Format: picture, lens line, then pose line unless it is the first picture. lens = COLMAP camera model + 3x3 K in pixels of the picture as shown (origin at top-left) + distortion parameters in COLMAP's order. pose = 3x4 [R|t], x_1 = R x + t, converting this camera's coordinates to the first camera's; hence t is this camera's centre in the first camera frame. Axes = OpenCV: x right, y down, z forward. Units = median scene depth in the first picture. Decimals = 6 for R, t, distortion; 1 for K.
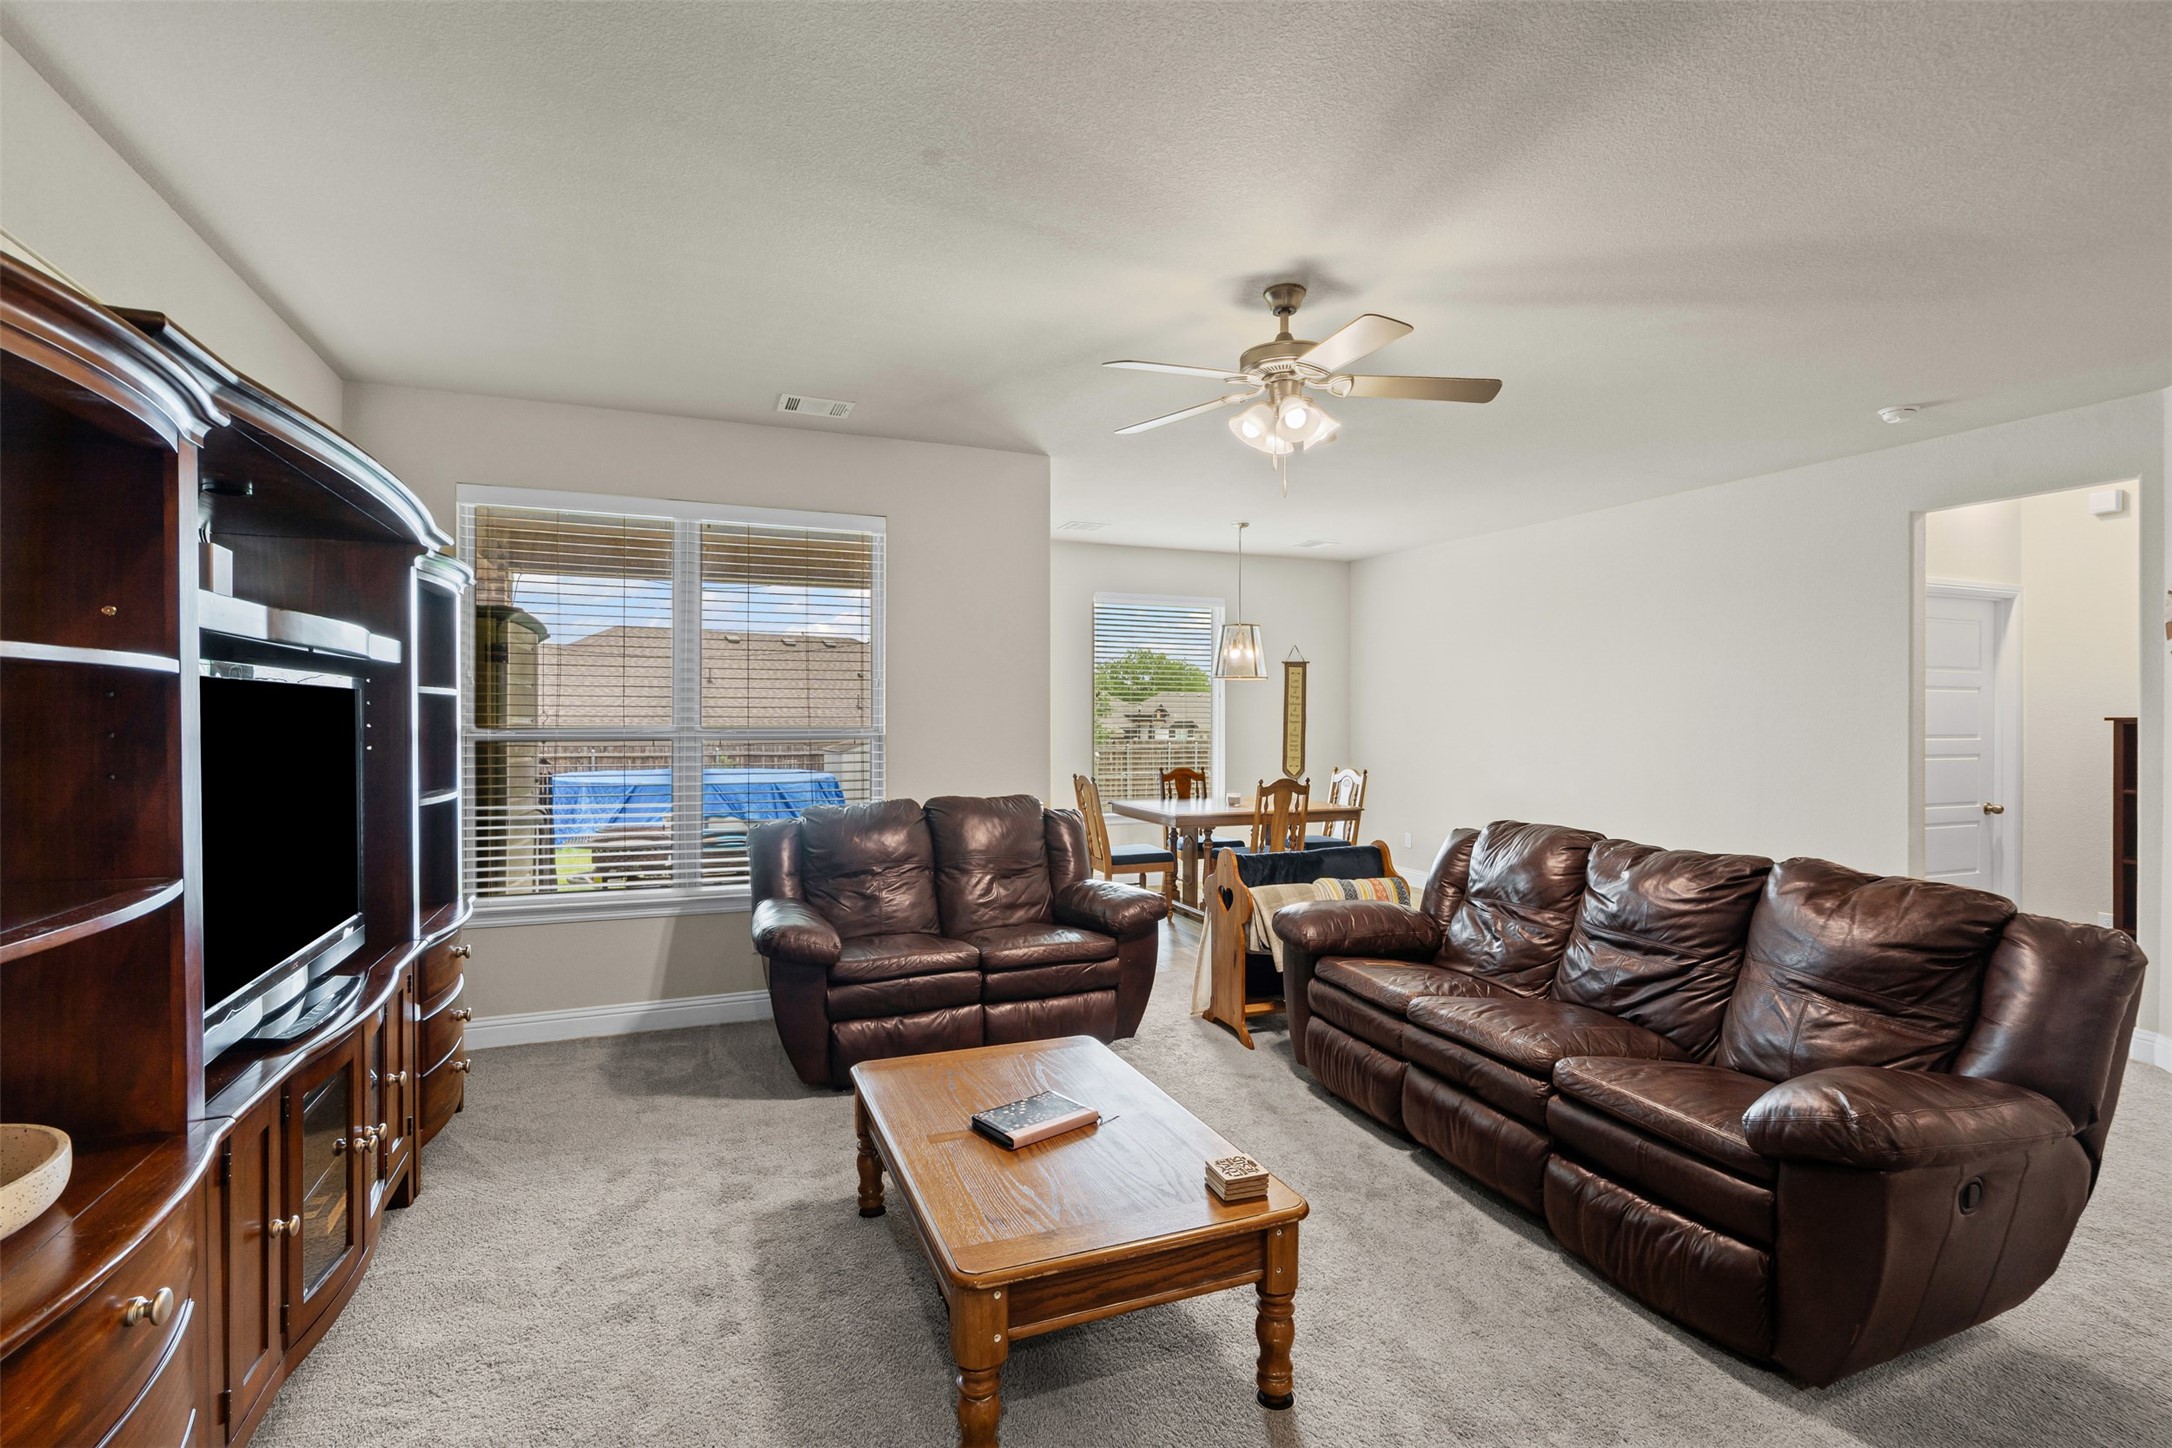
lens RADIAL K [[998.3, 0, 1088.5], [0, 998.3, 717.6], [0, 0, 1]] dist [-0.001666, -0.000310]
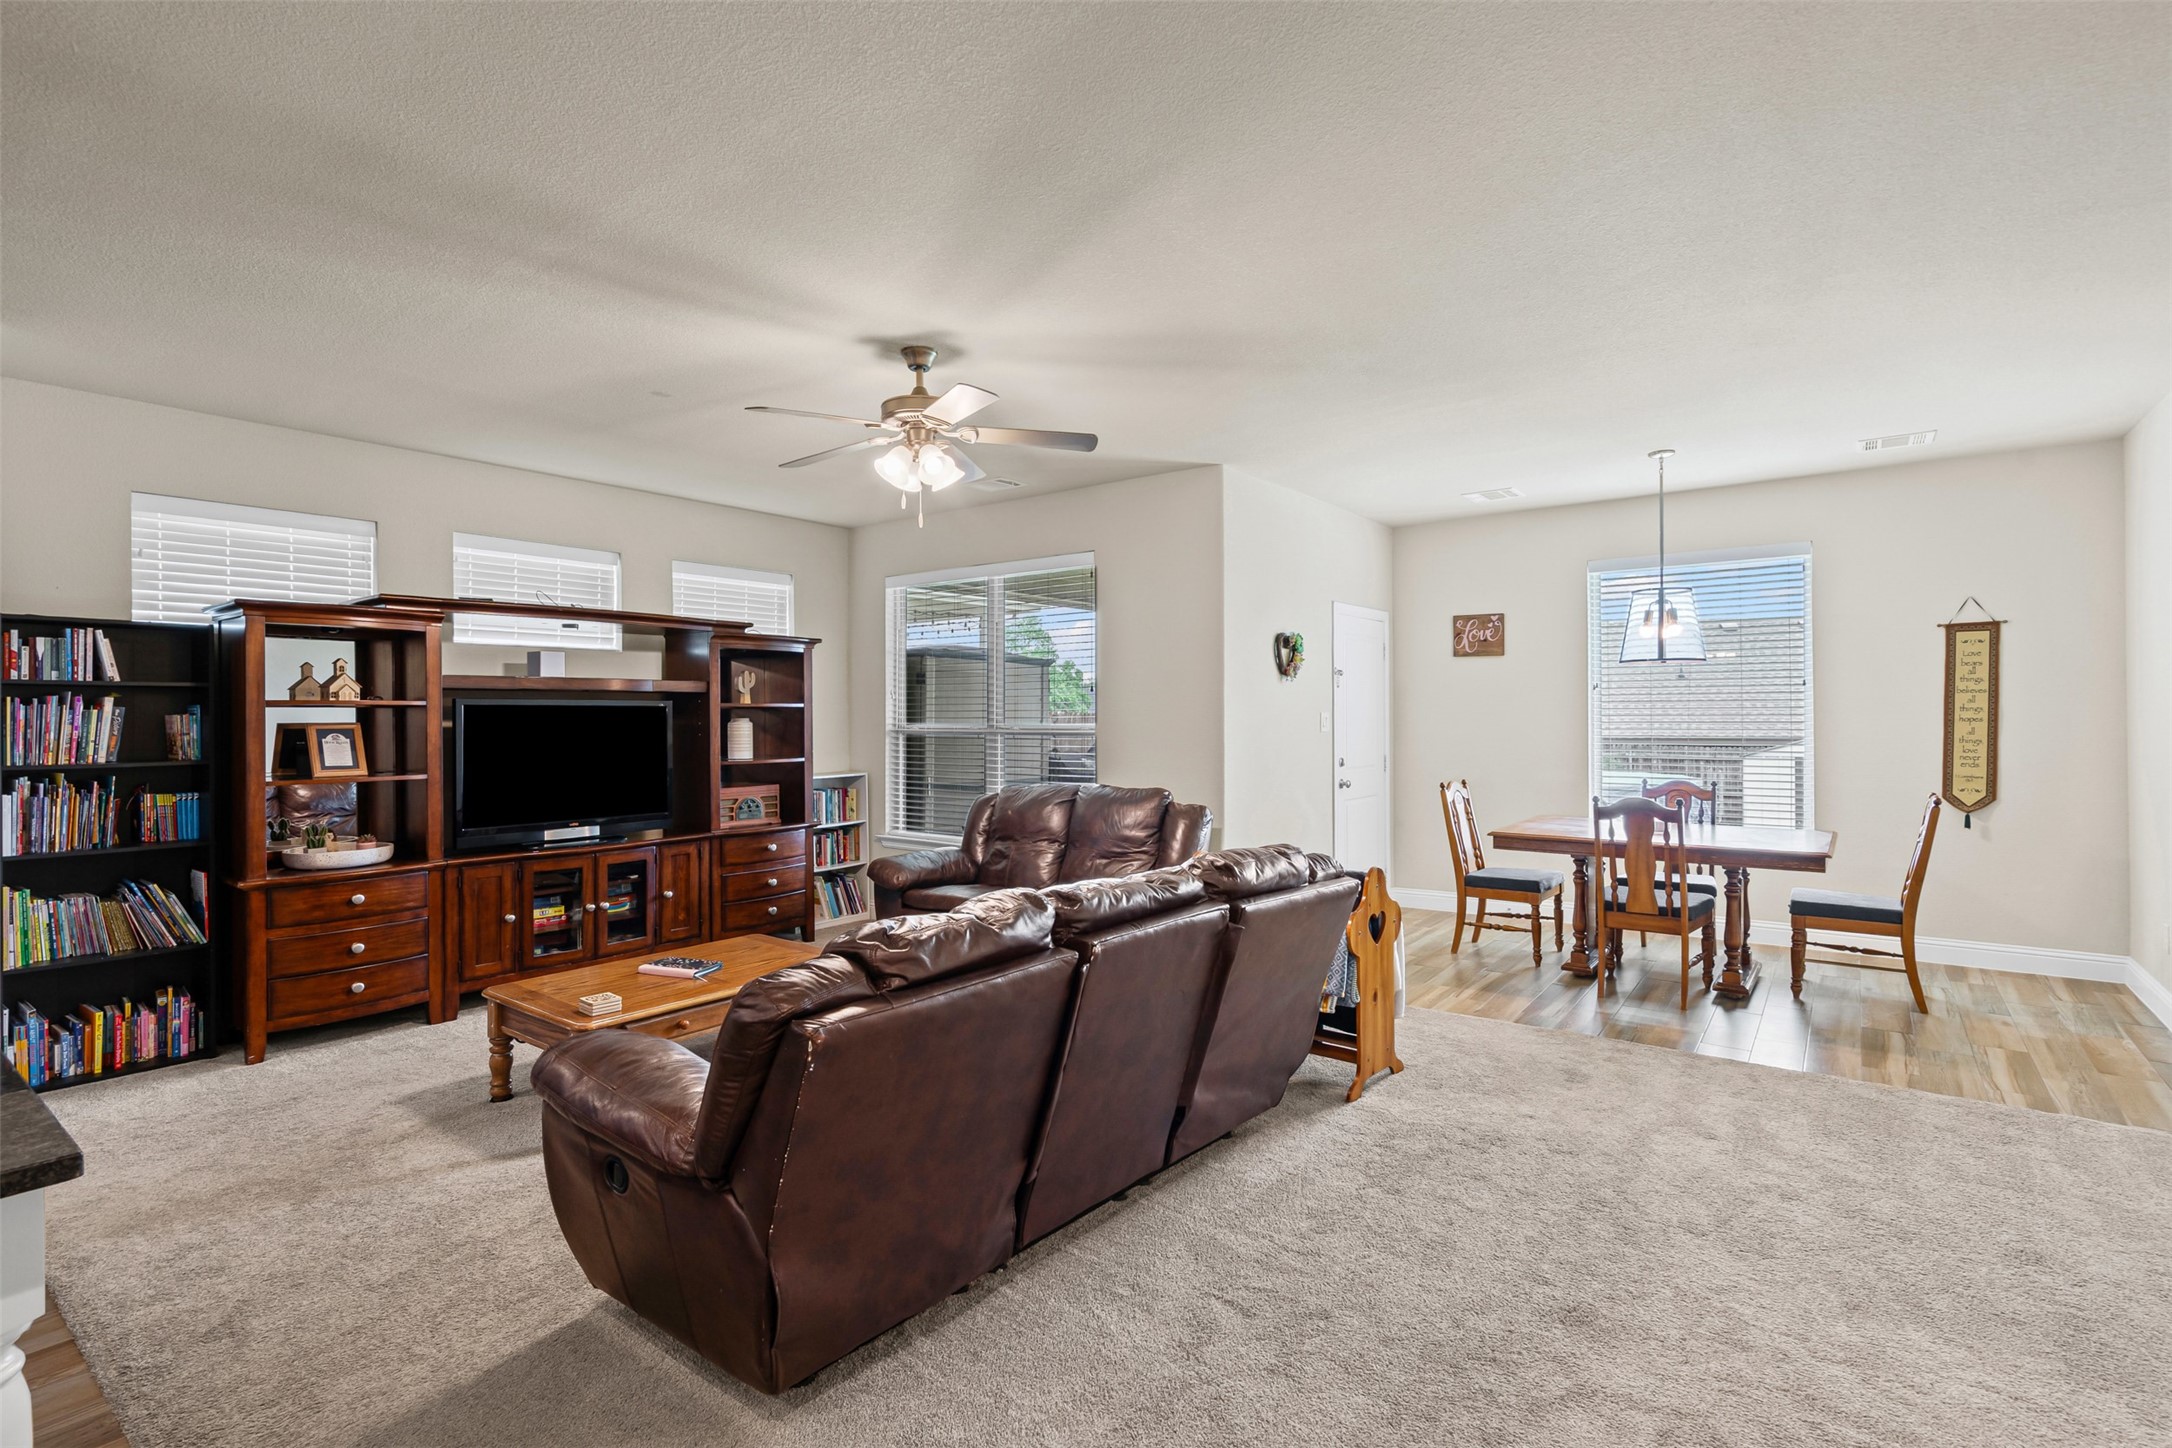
lens RADIAL K [[998.3, 0, 1088.5], [0, 998.3, 717.6], [0, 0, 1]] dist [-0.001666, -0.000310]
pose [[0.499551, -0.000163, -0.866284, 0.627279], [0.004865, 0.999985, 0.002617, -0.001768], [0.866271, -0.005522, 0.499544, 0.283050]]
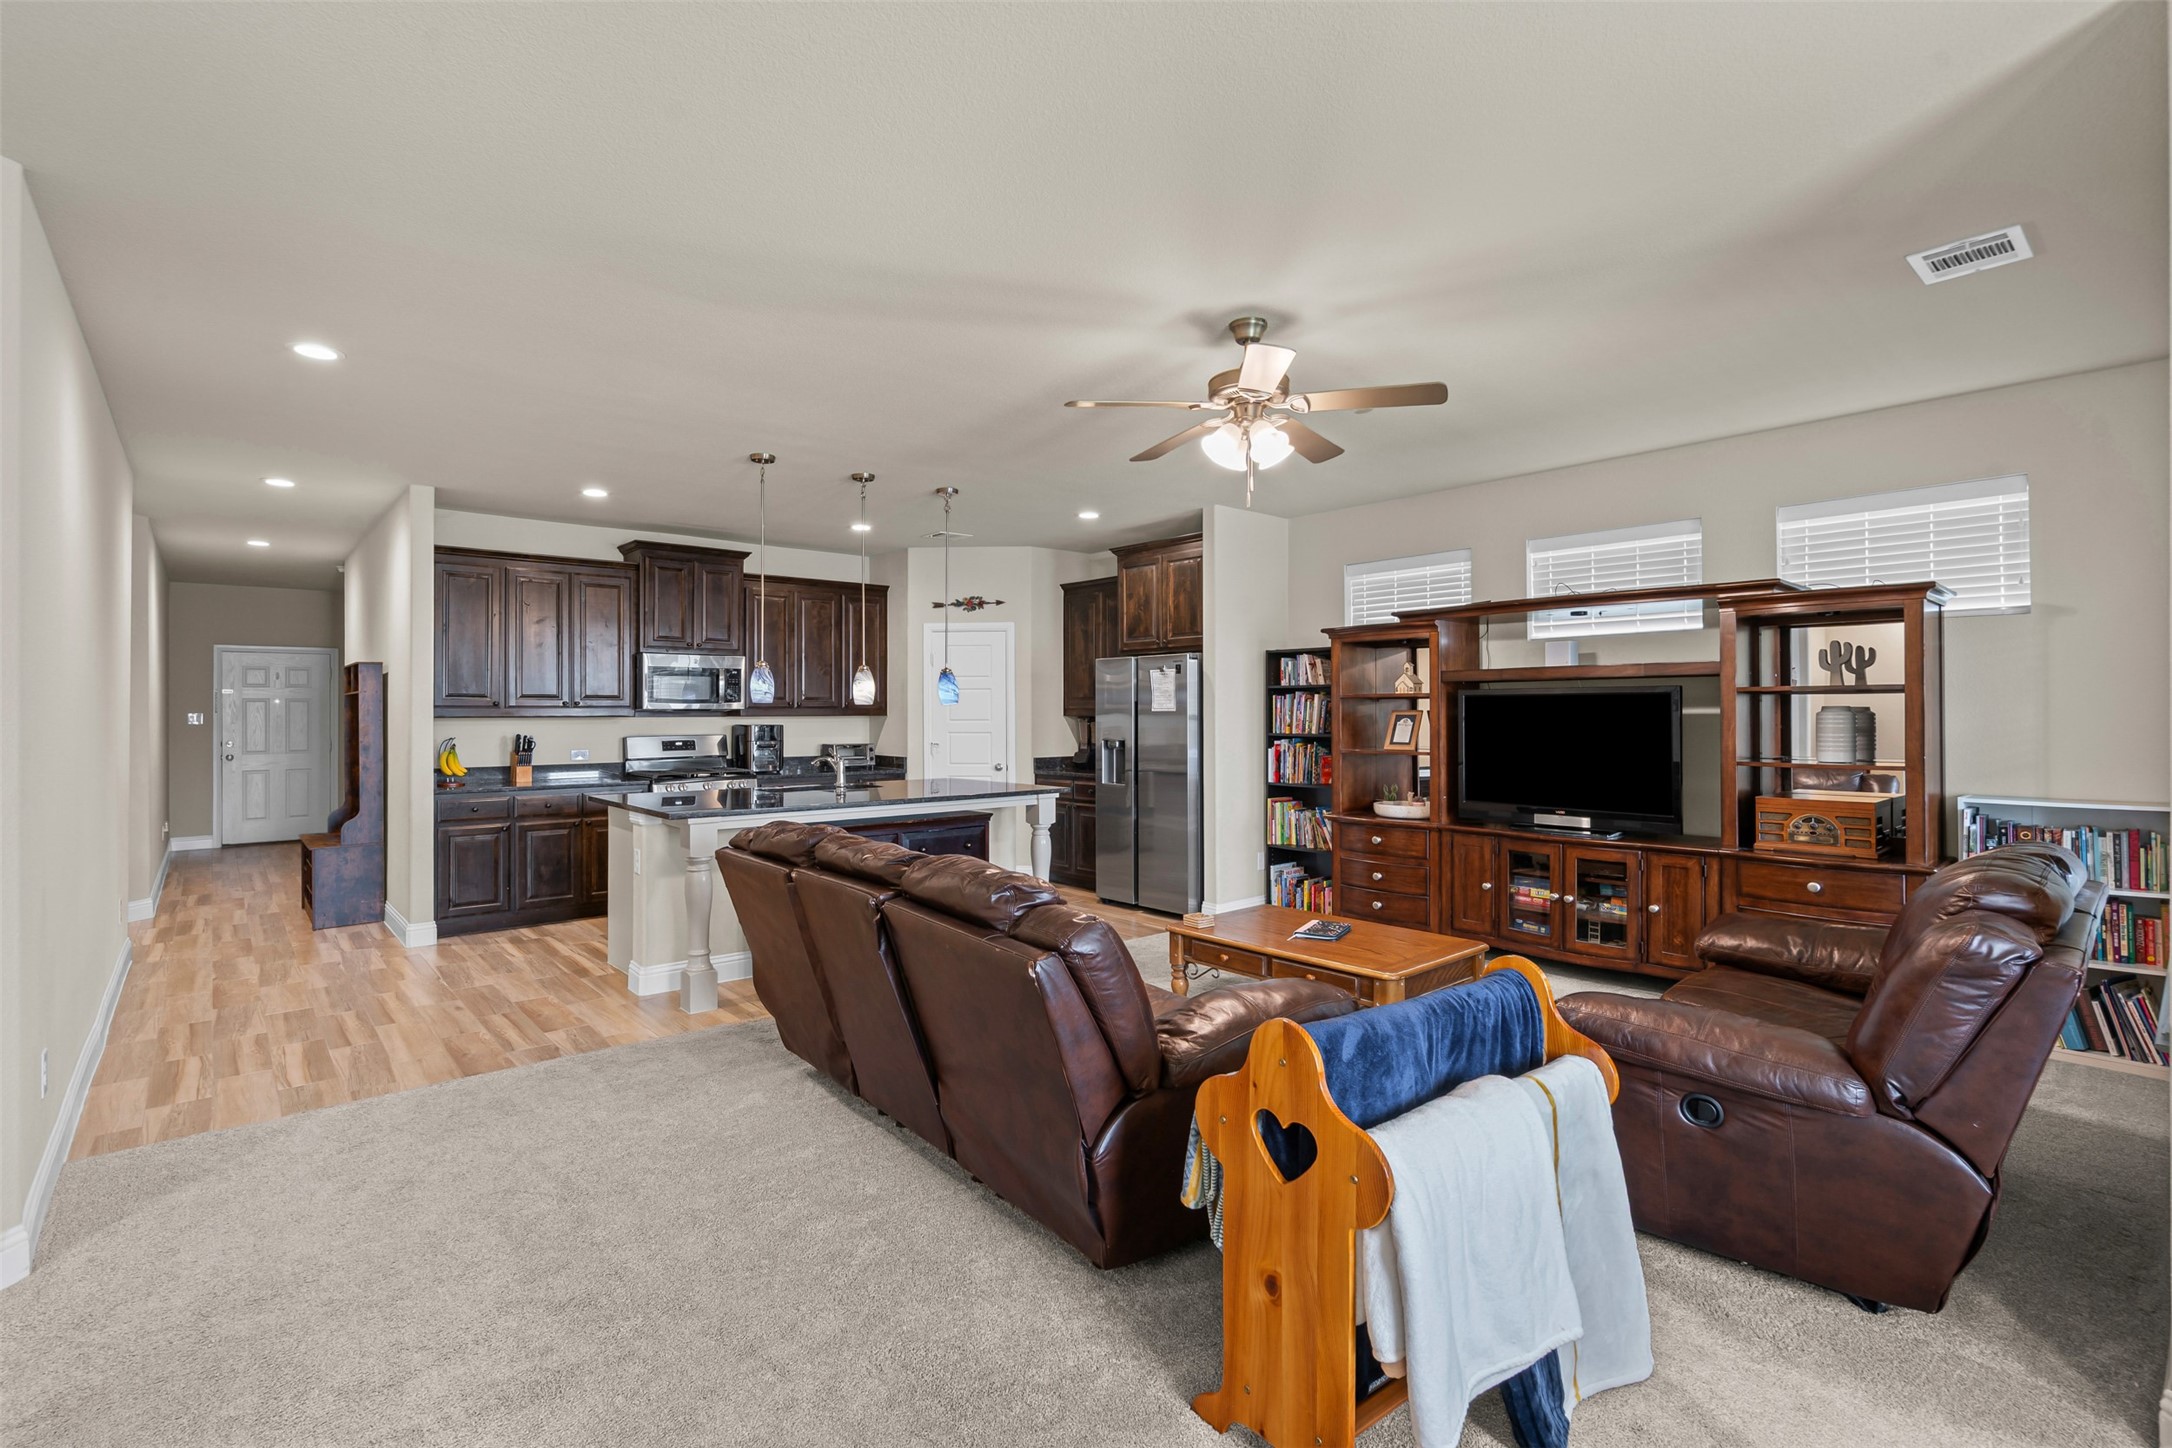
lens RADIAL K [[998.3, 0, 1088.5], [0, 998.3, 717.6], [0, 0, 1]] dist [-0.001666, -0.000310]
pose [[-0.944442, 0.004099, -0.328653, 0.348272], [0.002982, 0.999988, 0.003903, 0.003412], [0.328665, 0.002706, -0.944443, 0.962312]]
